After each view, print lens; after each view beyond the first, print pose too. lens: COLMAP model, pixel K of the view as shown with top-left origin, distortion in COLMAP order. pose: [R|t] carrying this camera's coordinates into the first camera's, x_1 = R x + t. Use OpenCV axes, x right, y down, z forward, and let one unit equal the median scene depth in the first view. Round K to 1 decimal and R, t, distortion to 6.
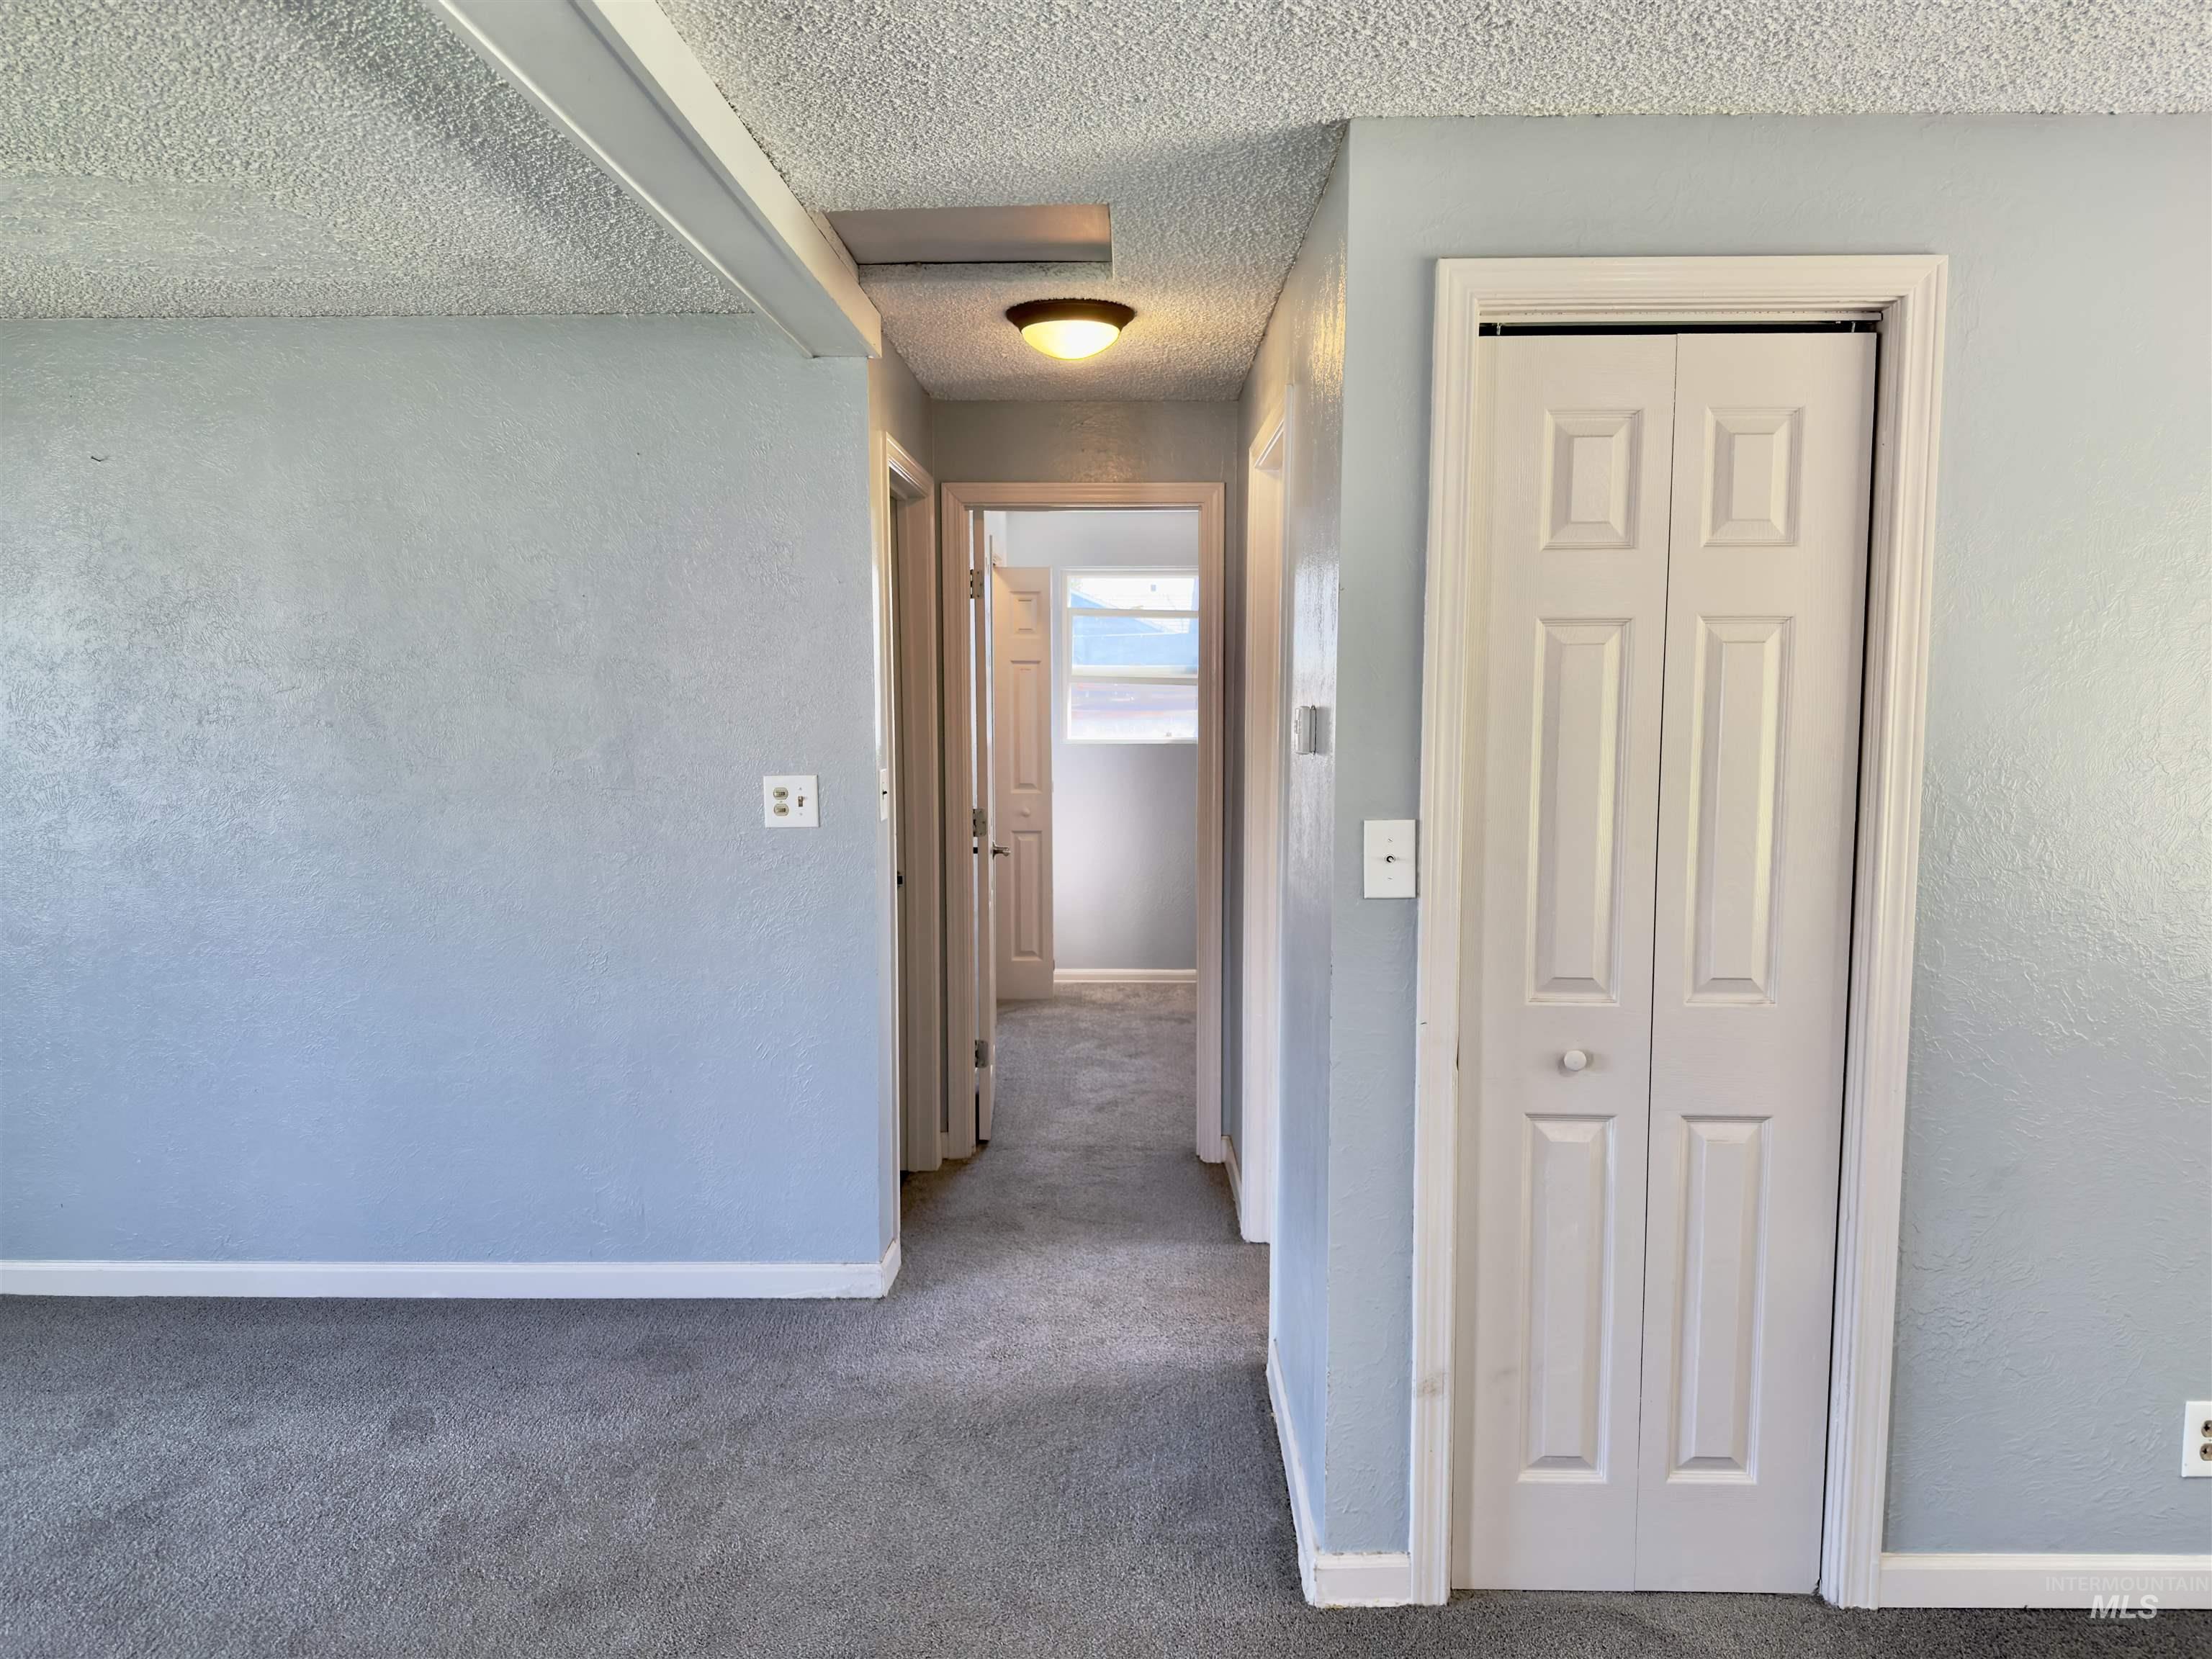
lens RADIAL K [[1574.9, 0, 1106.3], [0, 1574.9, 824.9], [0, 0, 1]] dist [0.059989, -0.000266]
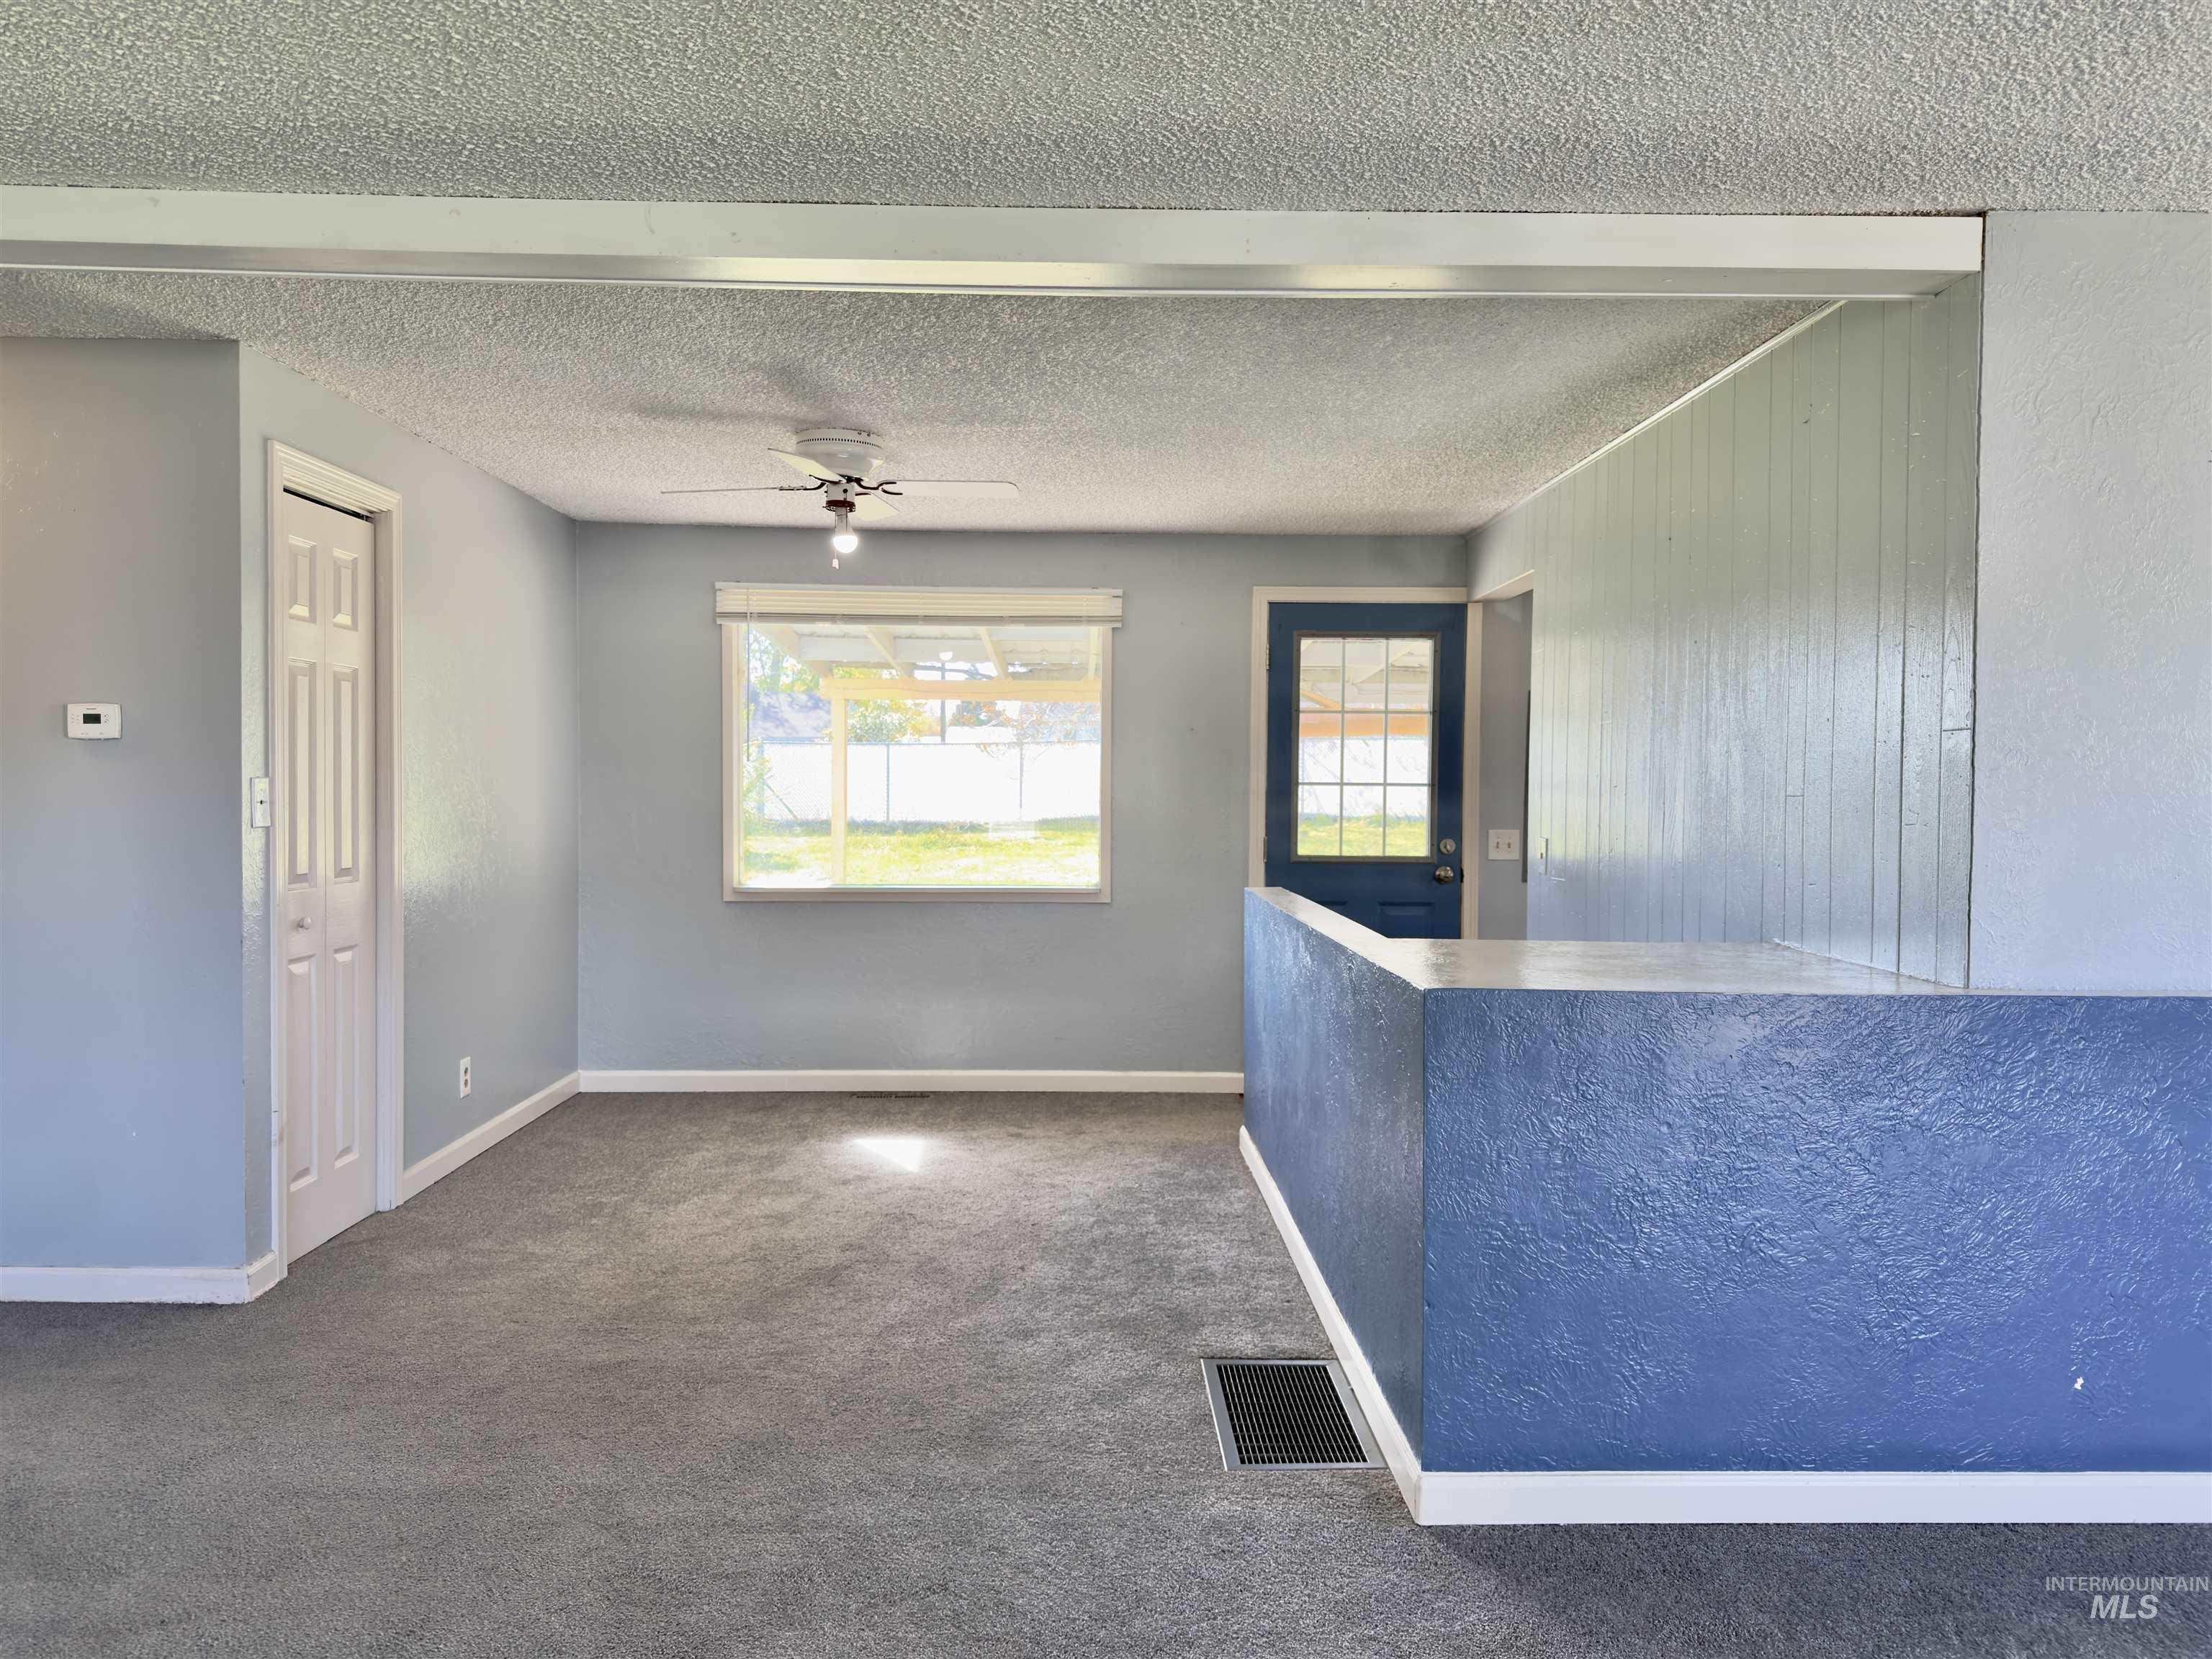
lens RADIAL K [[1547.8, 0, 1106.0], [0, 1547.8, 829.5], [0, 0, 1]] dist [0.073430, -0.119532]
pose [[-0.022224, -0.034638, 0.999153, -1.371378], [0.078847, 0.996226, 0.036291, 0.058248], [-0.996639, 0.079587, -0.019409, 0.197704]]
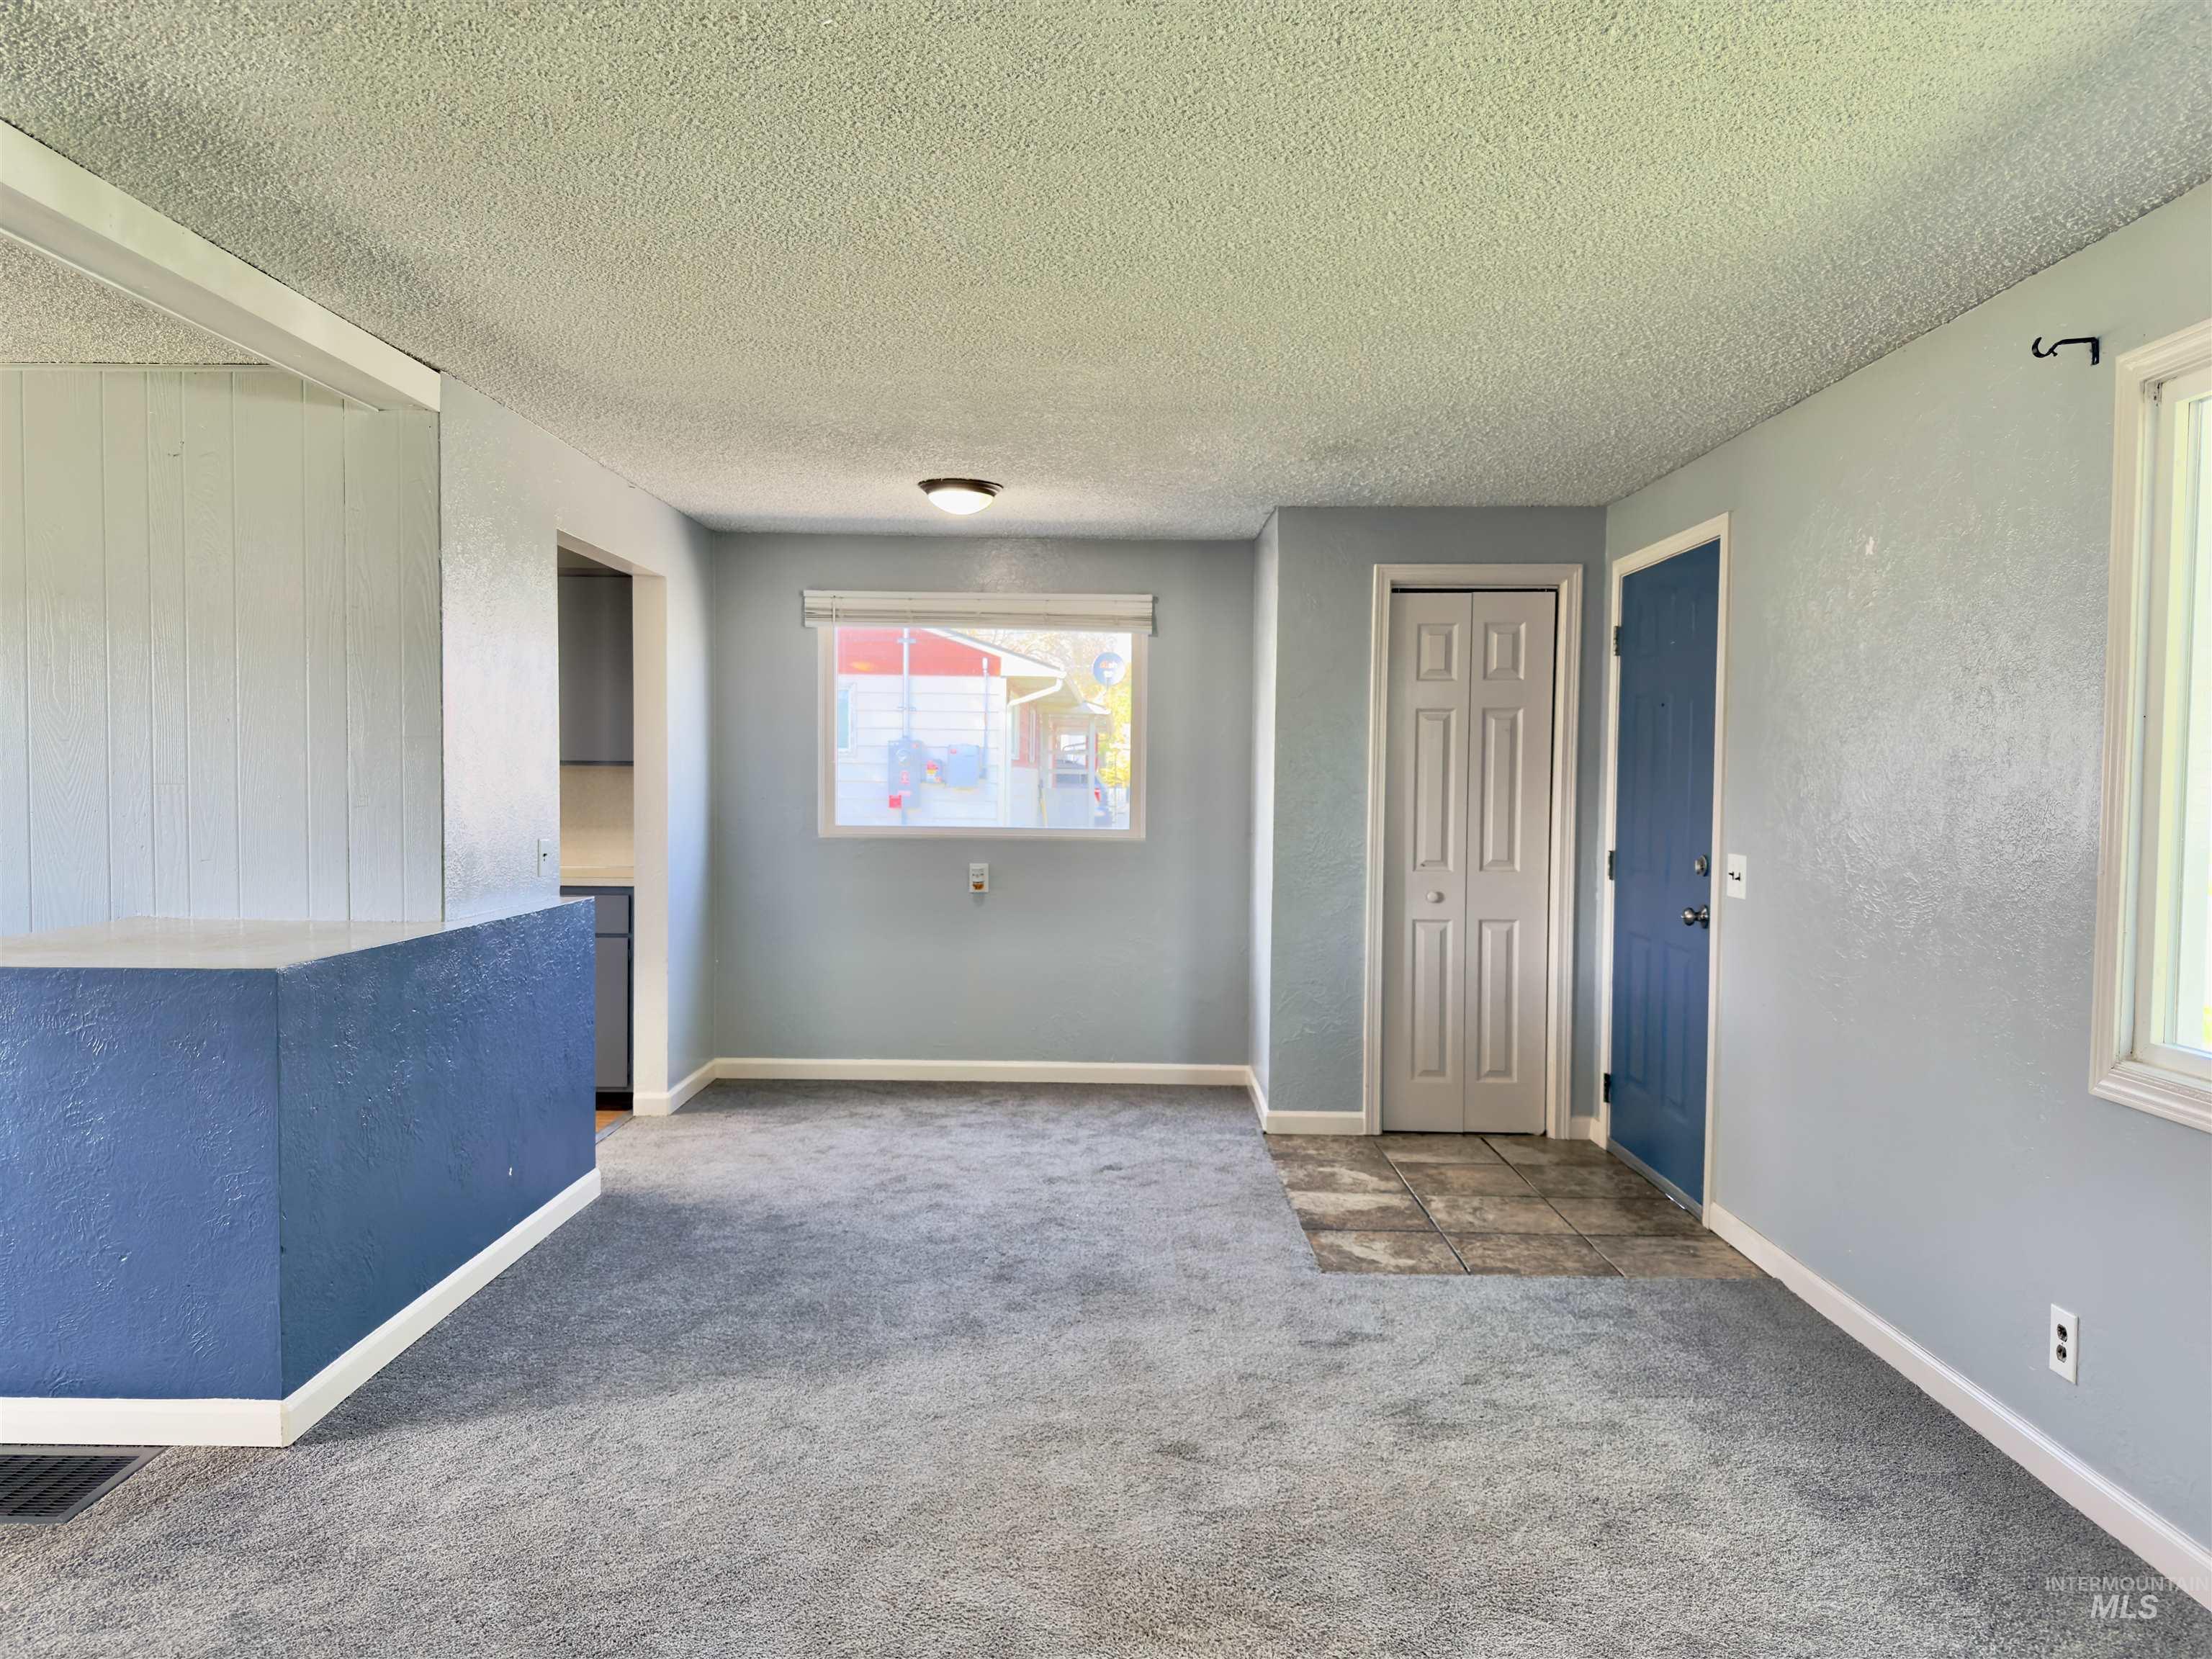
lens RADIAL K [[1547.8, 0, 1106.0], [0, 1547.8, 829.5], [0, 0, 1]] dist [0.073430, -0.119532]
pose [[-0.999908, -0.010813, 0.008221, -0.957621], [-0.009750, 0.992747, 0.119824, -0.023279], [-0.009457, 0.119732, -0.992761, 1.100517]]
